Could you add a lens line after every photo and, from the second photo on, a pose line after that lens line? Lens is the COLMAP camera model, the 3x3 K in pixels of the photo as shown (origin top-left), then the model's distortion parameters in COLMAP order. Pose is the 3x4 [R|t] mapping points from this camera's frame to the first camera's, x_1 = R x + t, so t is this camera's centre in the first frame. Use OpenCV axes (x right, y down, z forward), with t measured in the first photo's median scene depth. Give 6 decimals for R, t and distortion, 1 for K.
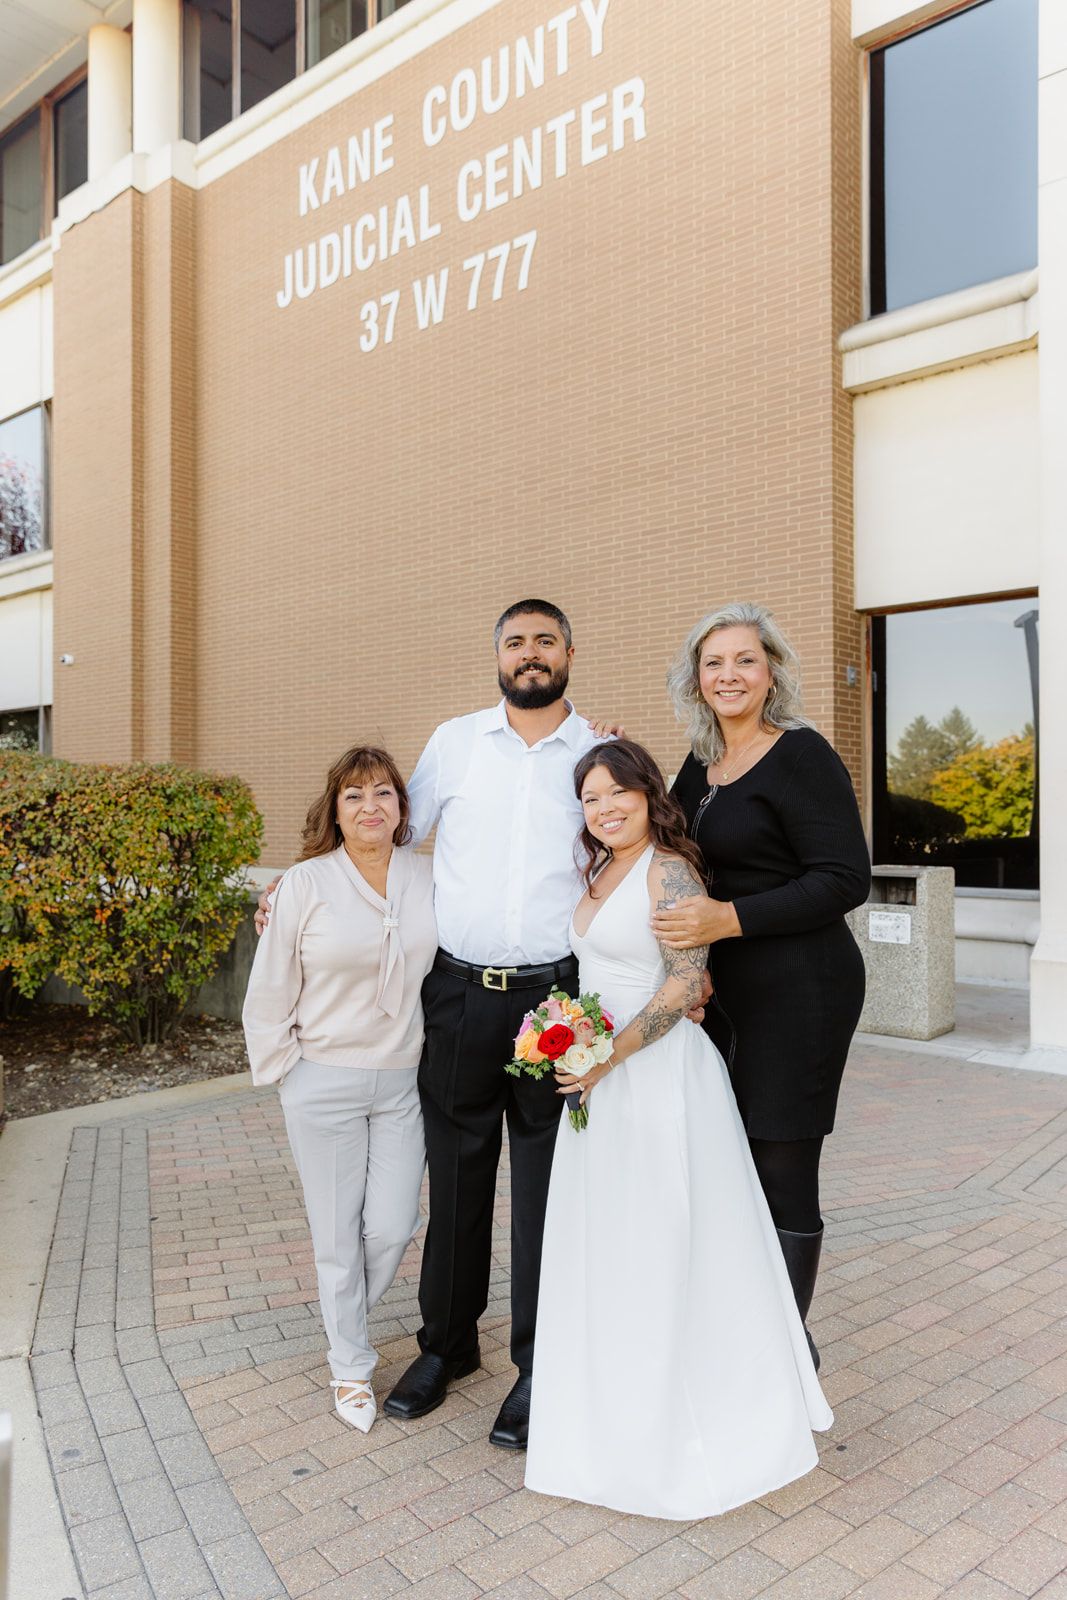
lens RADIAL K [[1094.8, 0, 514.7], [0, 1094.8, 810.6], [0, 0, 1]] dist [0.005170, -0.001143]
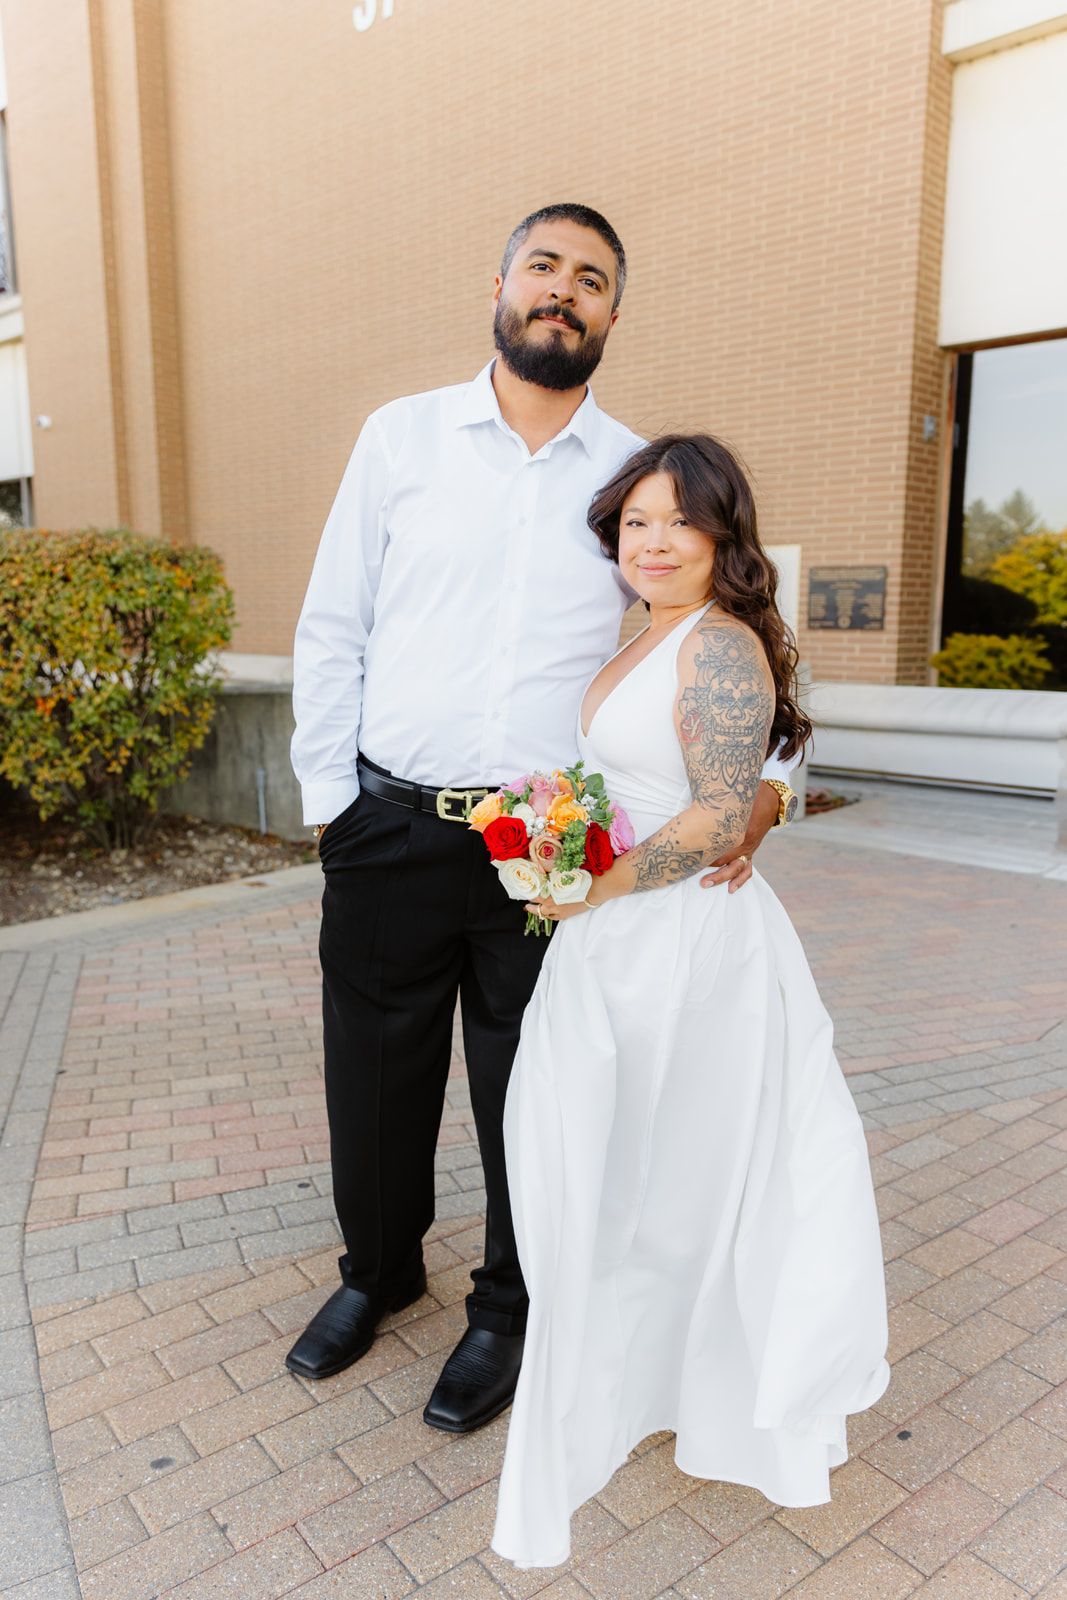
lens RADIAL K [[1135.0, 0, 517.7], [0, 1135.0, 803.5], [0, 0, 1]] dist [0.004983, -0.001146]
pose [[0.999633, 0.005211, -0.026600, 0.013367], [-0.000390, 0.984010, 0.178112, 0.007341], [0.027103, -0.178037, 0.983651, 0.073991]]
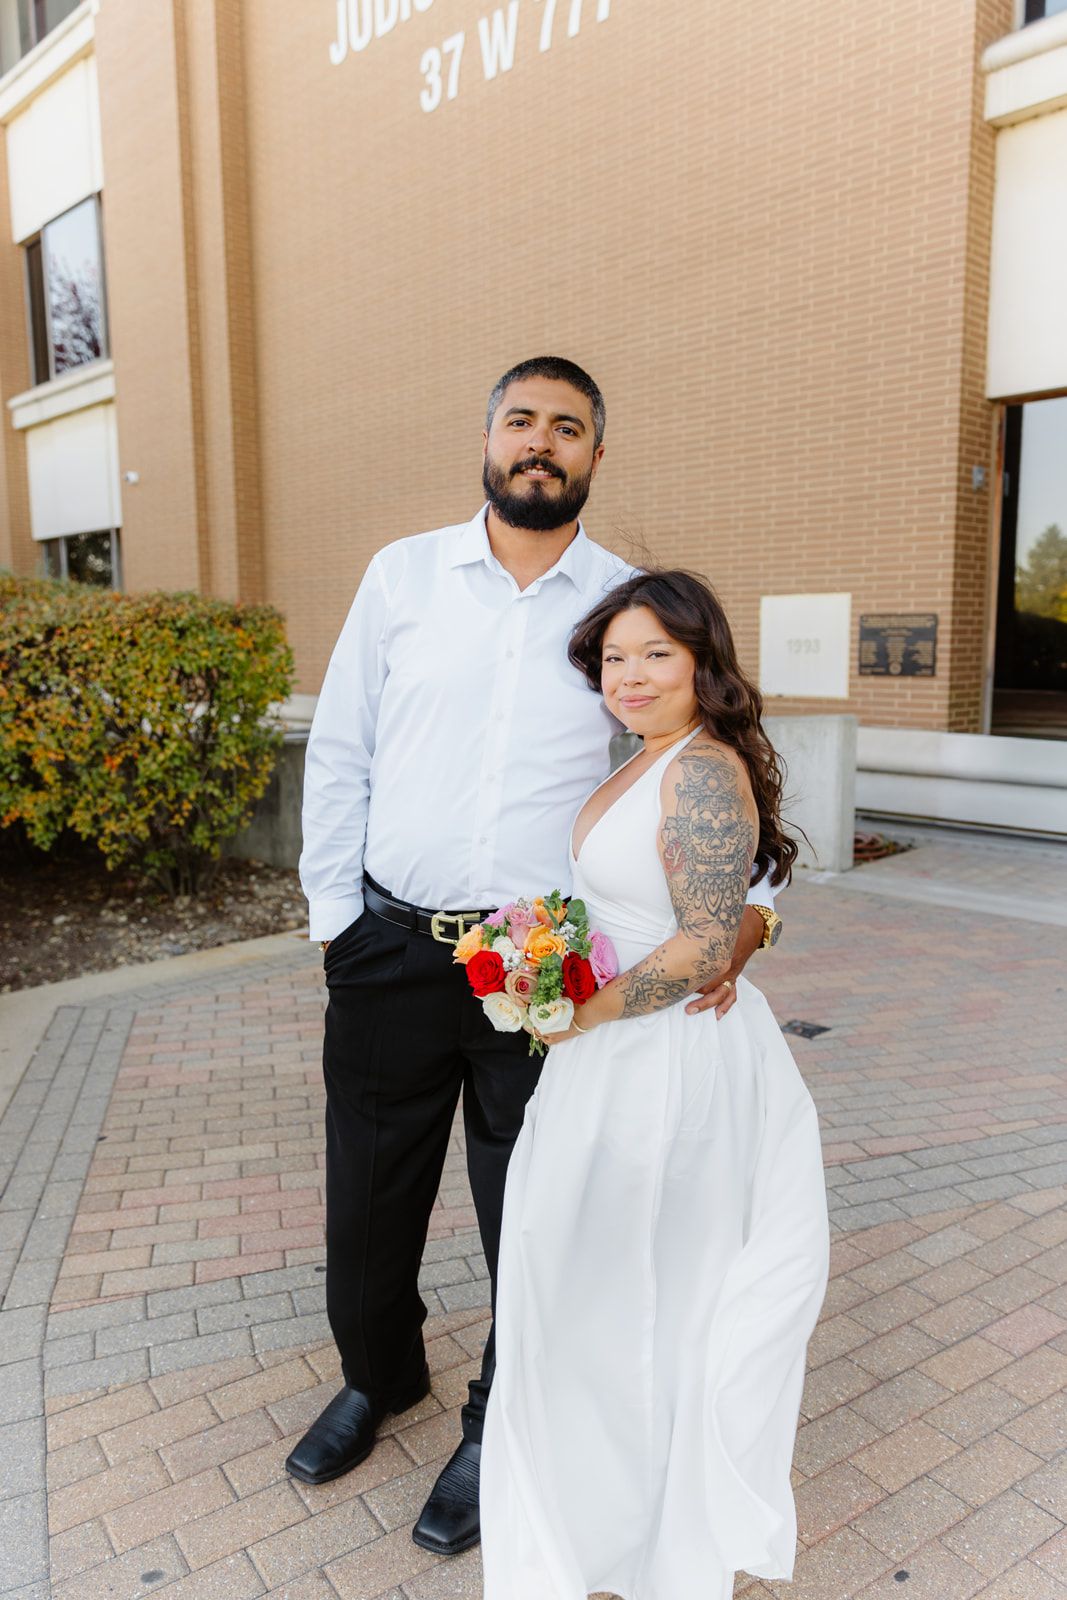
lens RADIAL K [[1109.1, 0, 519.3], [0, 1109.1, 782.4], [0, 0, 1]] dist [0.005421, -0.001823]
pose [[0.996241, 0.004670, -0.086494, 0.025357], [0.007099, 0.990784, 0.135262, -0.006684], [0.086328, -0.135368, 0.987027, 0.076917]]
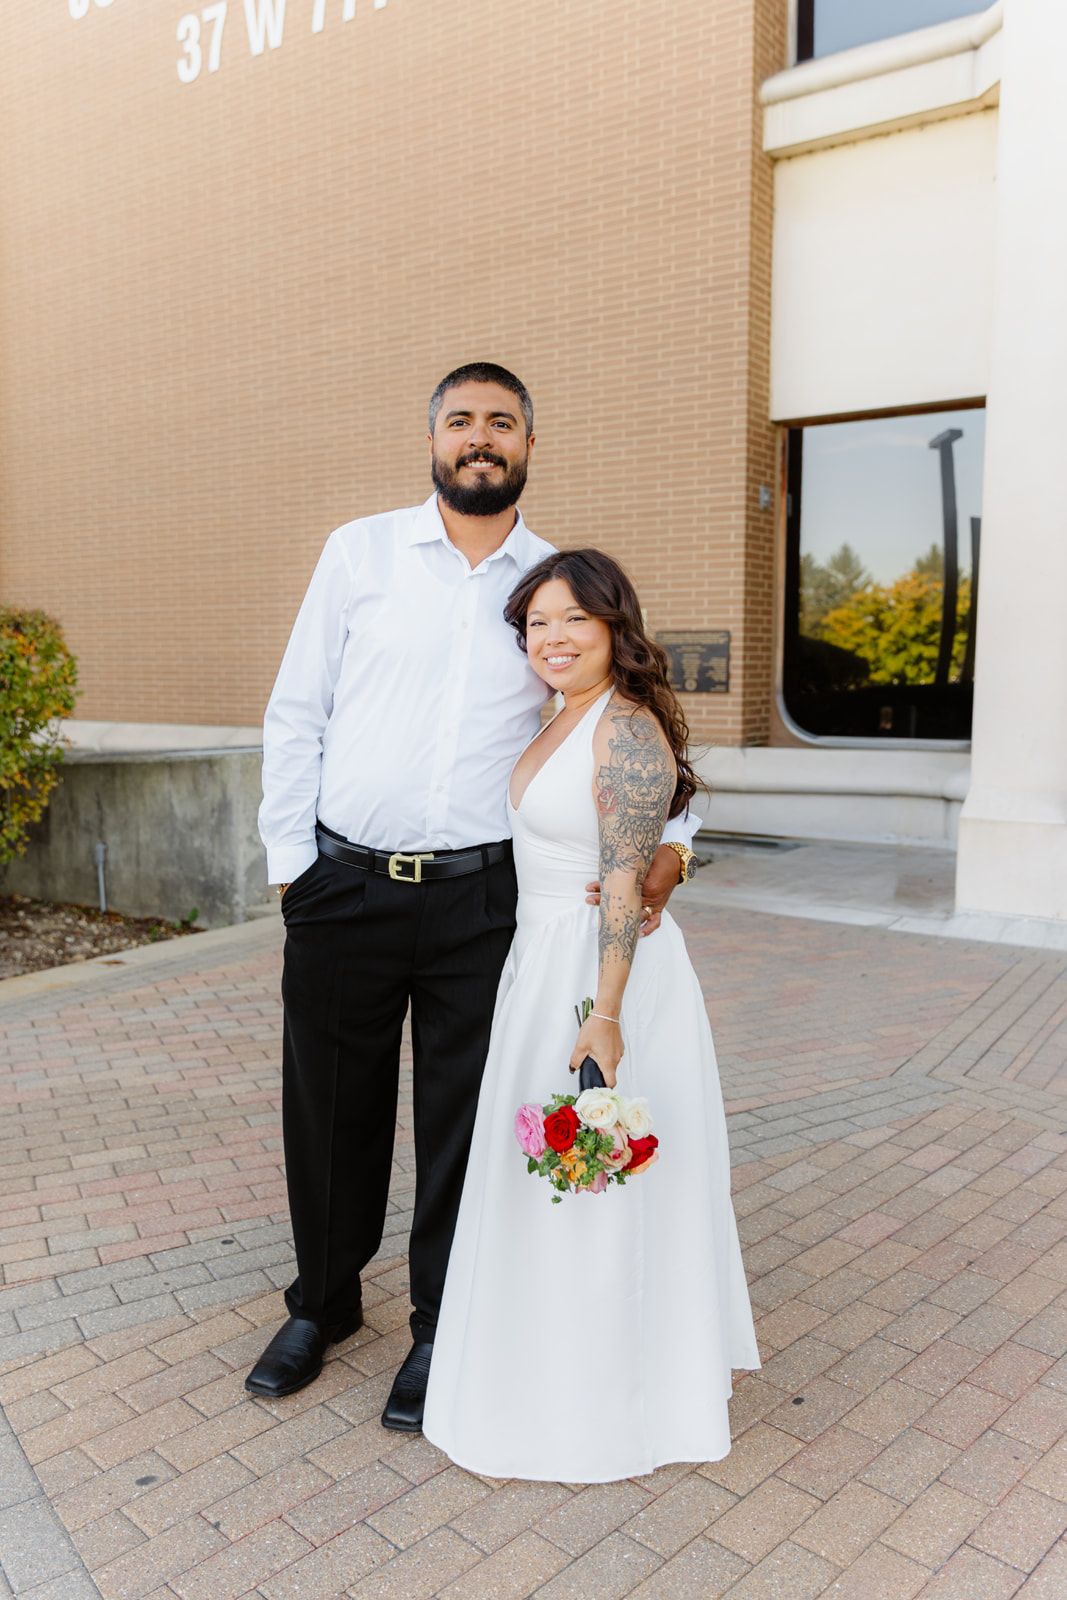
lens RADIAL K [[1214.8, 0, 514.2], [0, 1214.8, 805.5], [0, 0, 1]] dist [-0.002144, 0.000653]
pose [[0.993561, -0.013999, 0.112434, -0.004687], [0.000028, 0.992368, 0.123308, 0.001539], [-0.113303, -0.122511, 0.985978, 0.035057]]
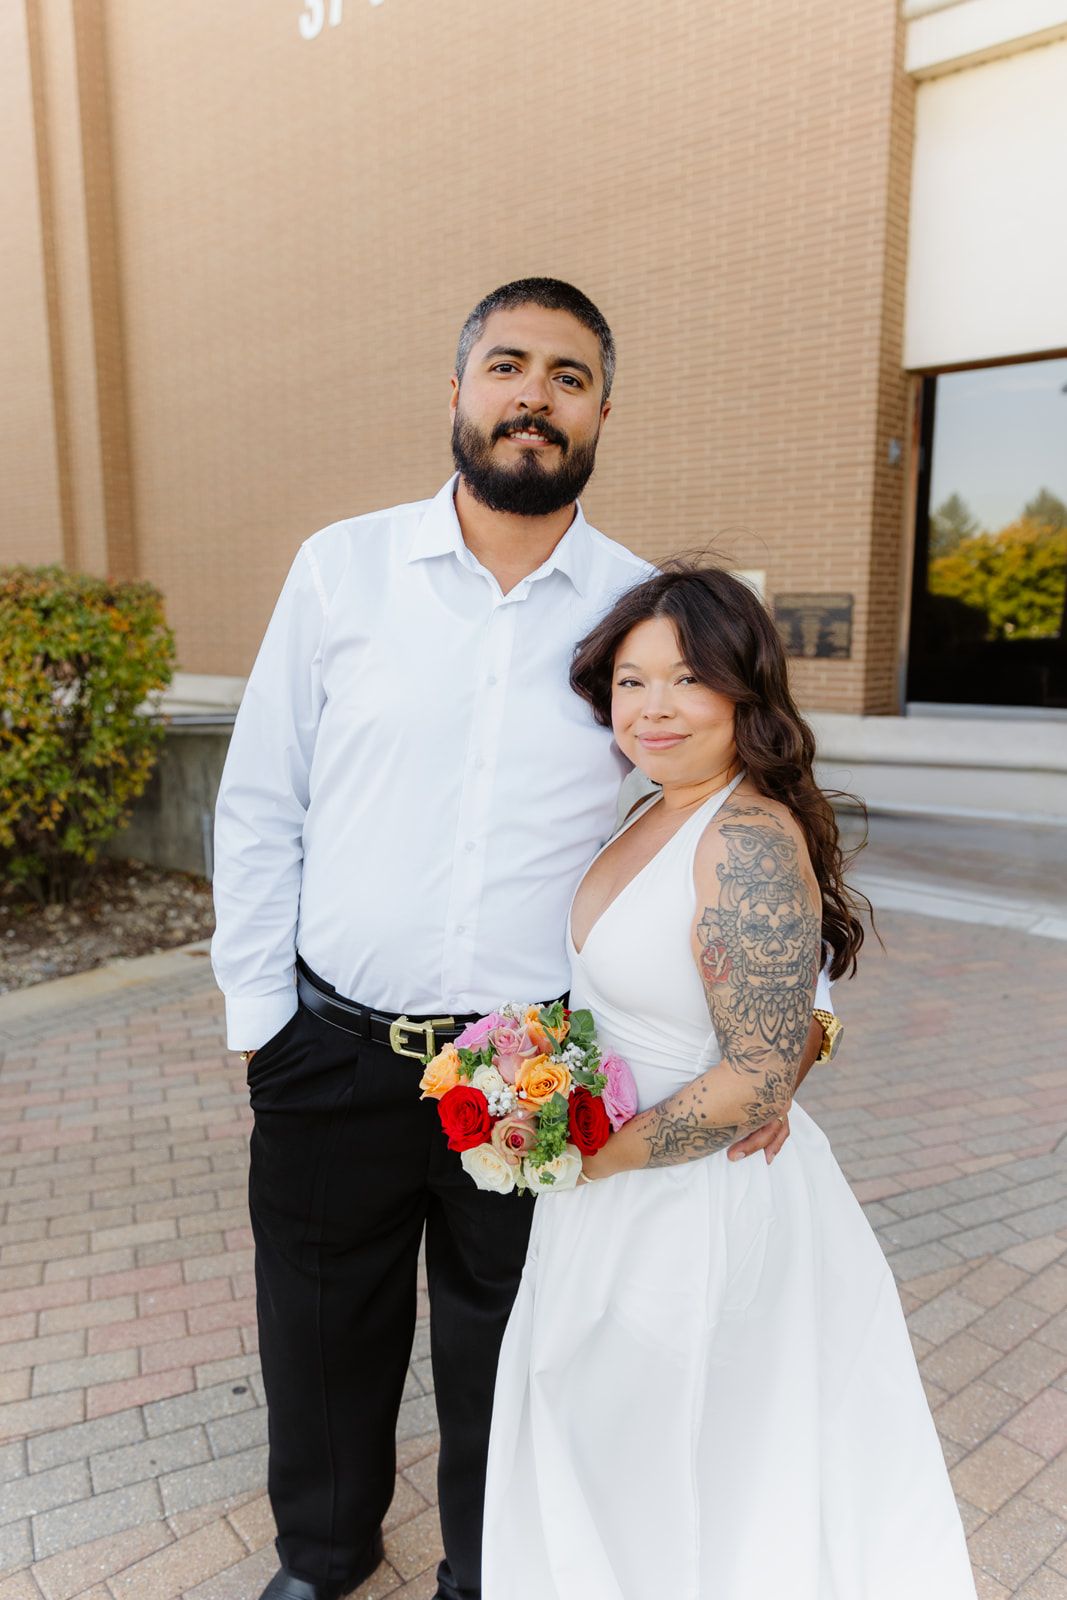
lens RADIAL K [[1131.9, 0, 510.6], [0, 1131.9, 804.5], [0, 0, 1]] dist [0.002869, -0.000785]
pose [[0.999978, -0.003270, 0.005807, 0.010301], [0.002203, 0.984531, 0.175198, -0.011460], [-0.006290, -0.175181, 0.984516, 0.112479]]
